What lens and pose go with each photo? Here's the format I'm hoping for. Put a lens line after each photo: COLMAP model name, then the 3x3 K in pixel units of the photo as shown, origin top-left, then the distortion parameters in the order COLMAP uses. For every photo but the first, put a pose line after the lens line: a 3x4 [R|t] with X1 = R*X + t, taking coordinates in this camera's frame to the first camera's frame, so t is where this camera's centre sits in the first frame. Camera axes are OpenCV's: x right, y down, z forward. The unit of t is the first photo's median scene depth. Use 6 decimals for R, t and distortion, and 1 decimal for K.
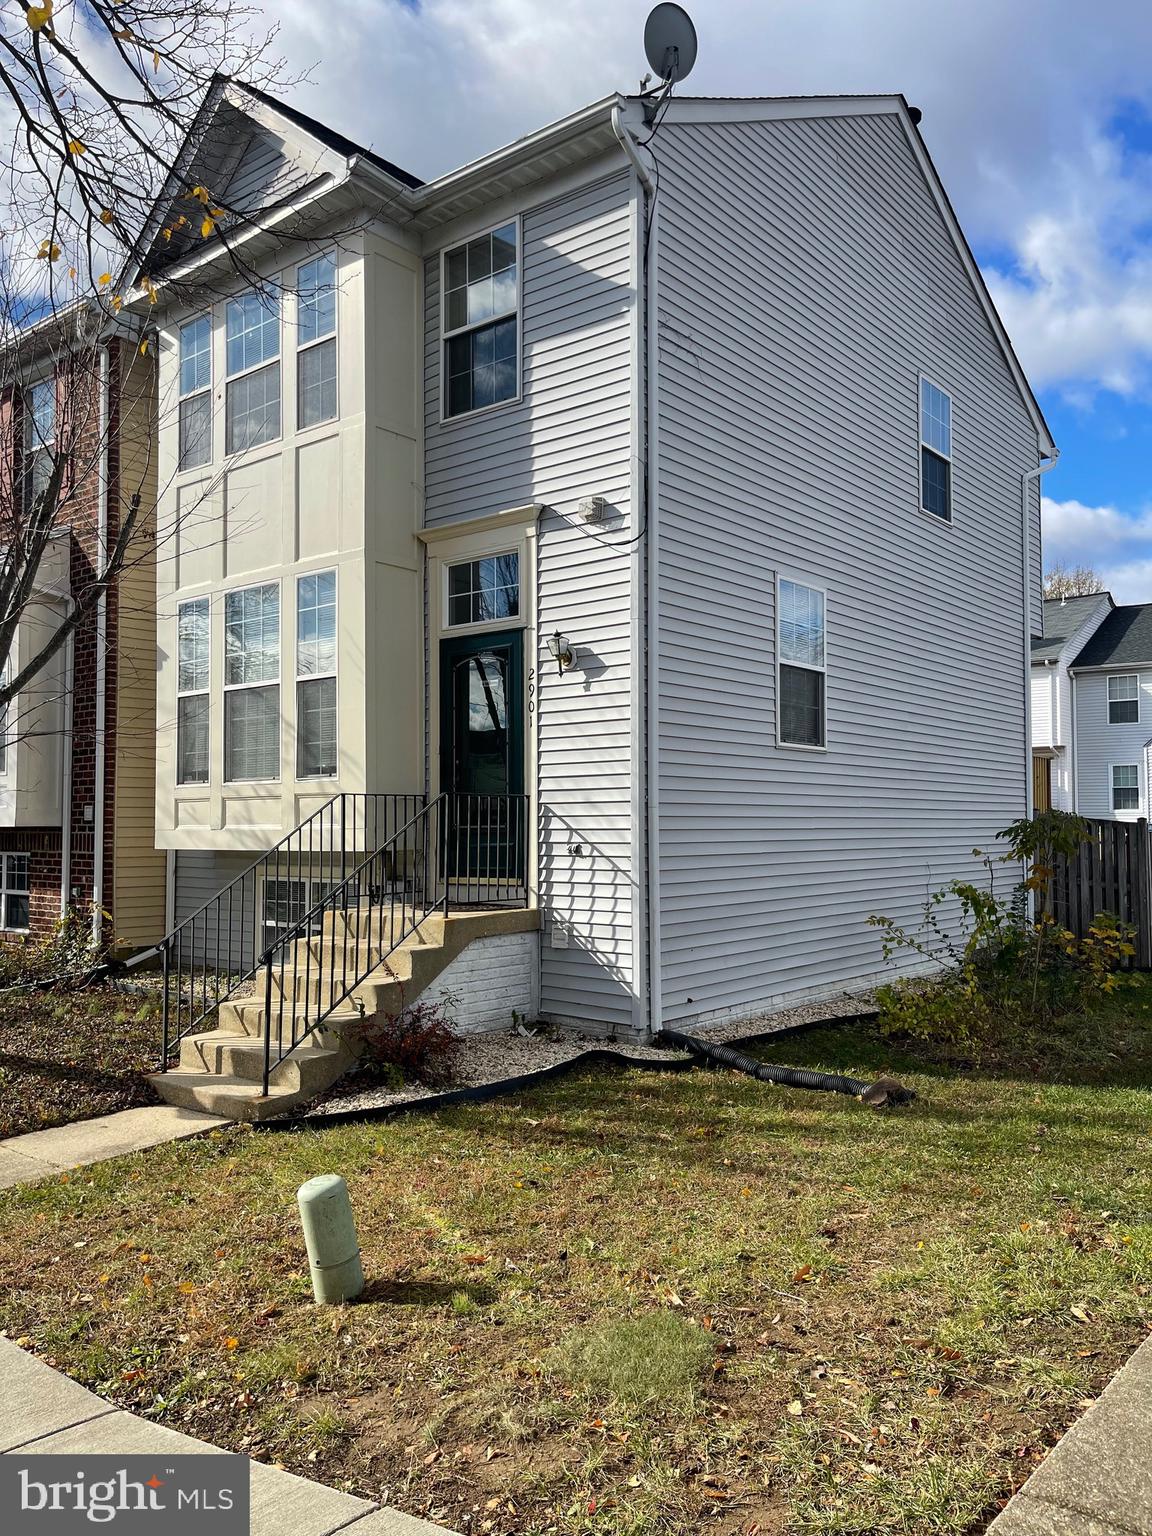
lens RADIAL K [[1180.2, 0, 576.0], [0, 1180.2, 768.0], [0, 0, 1]] dist [0.071450, -0.096067]
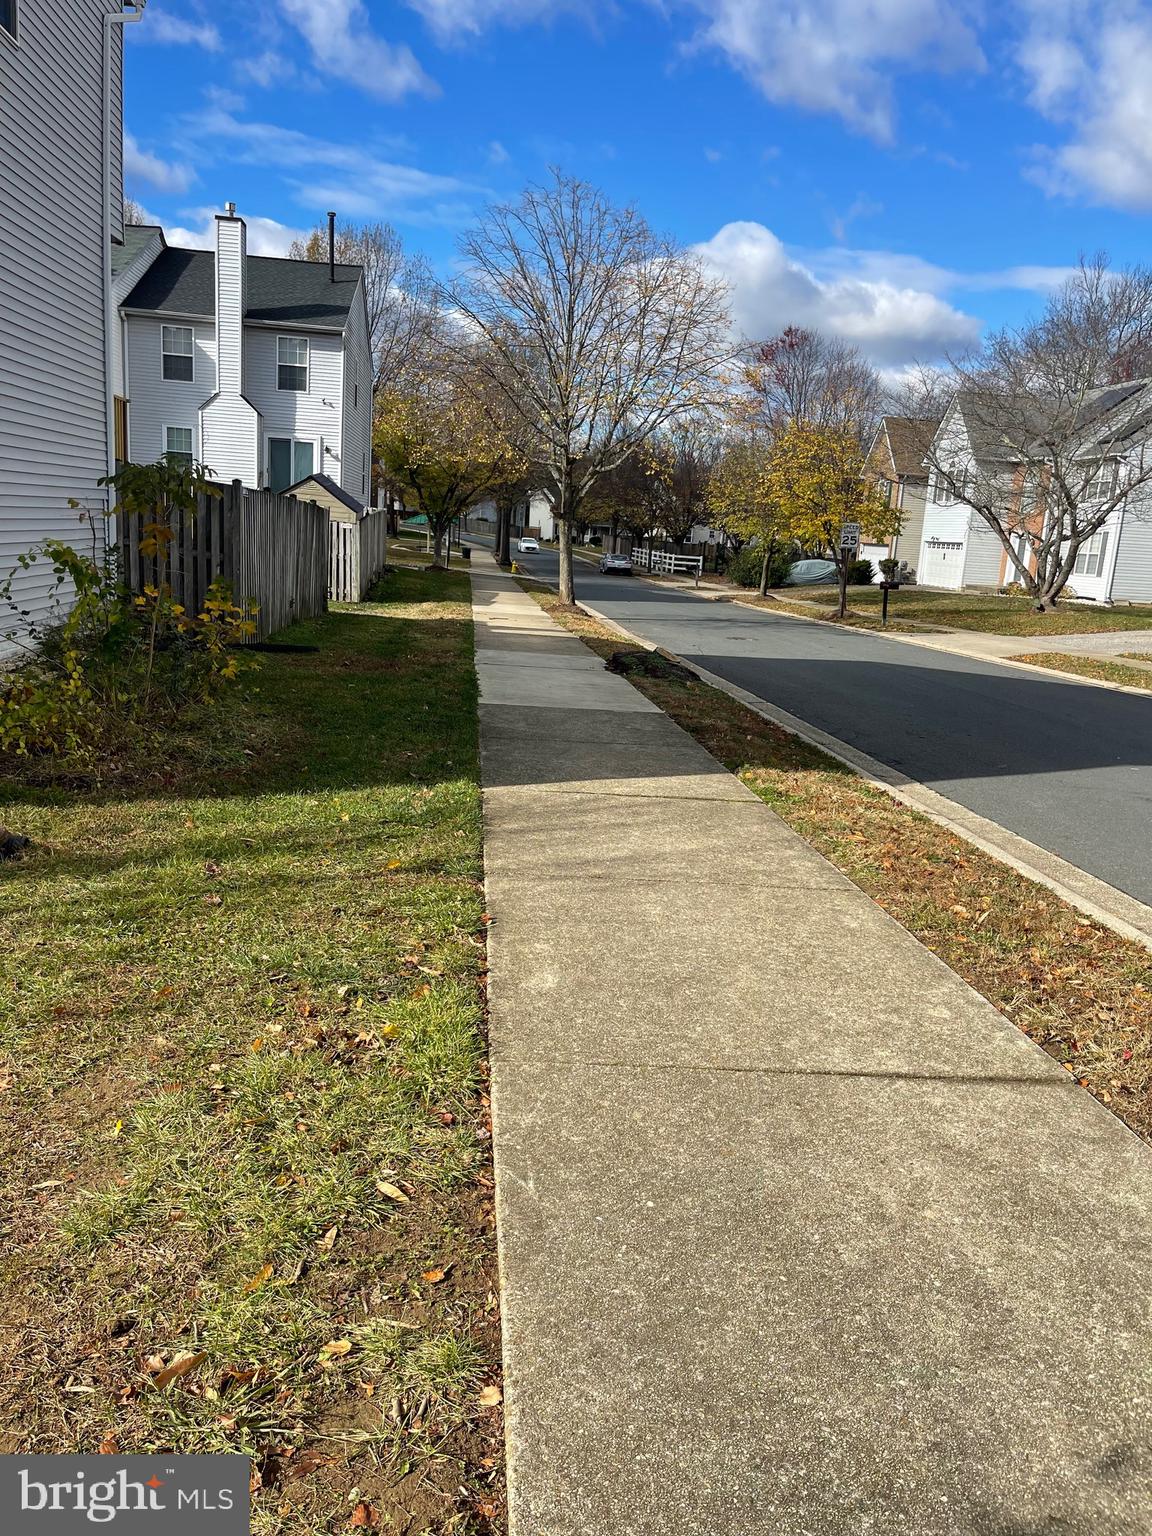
lens RADIAL K [[1180.2, 0, 576.0], [0, 1180.2, 768.0], [0, 0, 1]] dist [0.071450, -0.096067]
pose [[0.715977, -0.089575, 0.692353, 0.027911], [-0.102228, 0.967592, 0.230901, 0.031860], [-0.690598, -0.236097, 0.683617, 0.263503]]
